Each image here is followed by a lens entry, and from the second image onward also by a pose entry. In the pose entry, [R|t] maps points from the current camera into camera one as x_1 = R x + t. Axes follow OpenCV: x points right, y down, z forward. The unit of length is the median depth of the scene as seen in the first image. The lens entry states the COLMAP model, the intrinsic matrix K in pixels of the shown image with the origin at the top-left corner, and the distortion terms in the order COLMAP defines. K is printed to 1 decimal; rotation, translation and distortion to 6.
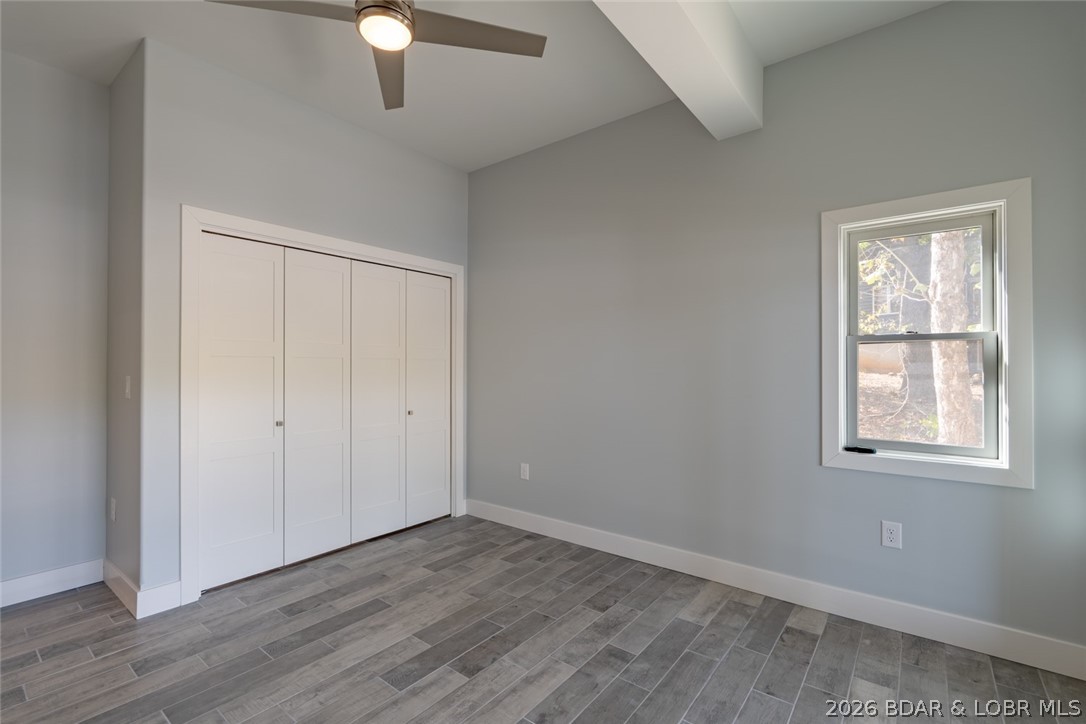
lens RADIAL K [[483.3, 0, 543.2], [0, 483.3, 364.6], [0, 0, 1]] dist [-0.001391, 0.000072]
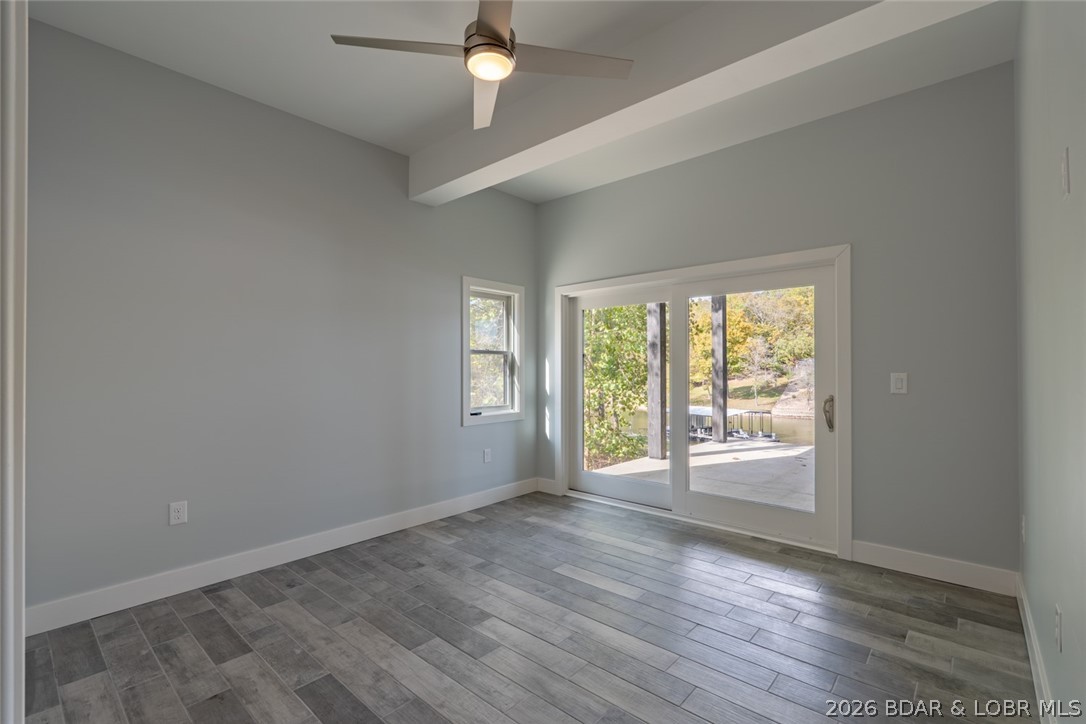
lens RADIAL K [[492.3, 0, 541.2], [0, 492.3, 363.9], [0, 0, 1]] dist [-0.001855, 0.000401]
pose [[0.057376, 0.006042, 0.998334, -1.084647], [-0.004396, 0.999974, -0.005800, 0.001538], [-0.998343, -0.004056, 0.057401, 0.611495]]
